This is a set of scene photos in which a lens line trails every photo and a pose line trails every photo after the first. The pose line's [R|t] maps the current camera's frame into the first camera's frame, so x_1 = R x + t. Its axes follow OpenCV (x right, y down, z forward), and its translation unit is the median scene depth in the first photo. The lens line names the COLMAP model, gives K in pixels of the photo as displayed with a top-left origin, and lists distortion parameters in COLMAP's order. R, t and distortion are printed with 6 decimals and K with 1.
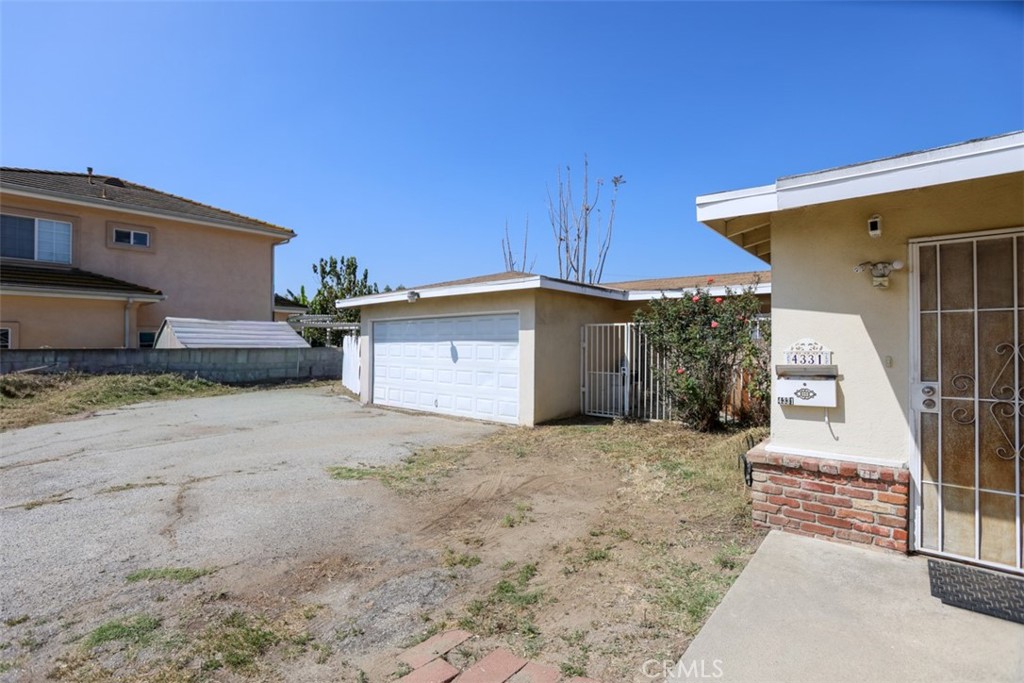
lens RADIAL K [[498.8, 0, 516.2], [0, 498.8, 344.5], [0, 0, 1]] dist [-0.053876, 0.023784]
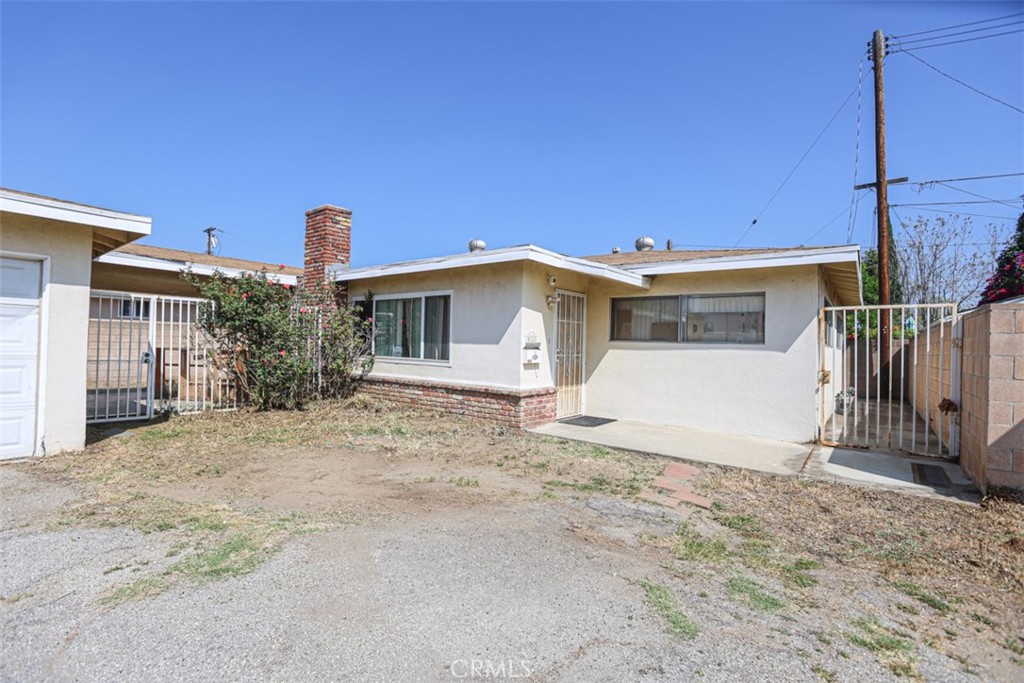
lens RADIAL K [[498.8, 0, 516.0], [0, 498.8, 341.3], [0, 0, 1]] dist [-0.053876, 0.023784]
pose [[-0.105265, 0.010729, 0.994386, -1.488995], [-0.030882, 0.999424, -0.014052, 0.070687], [-0.993965, -0.032187, -0.104874, 1.350329]]
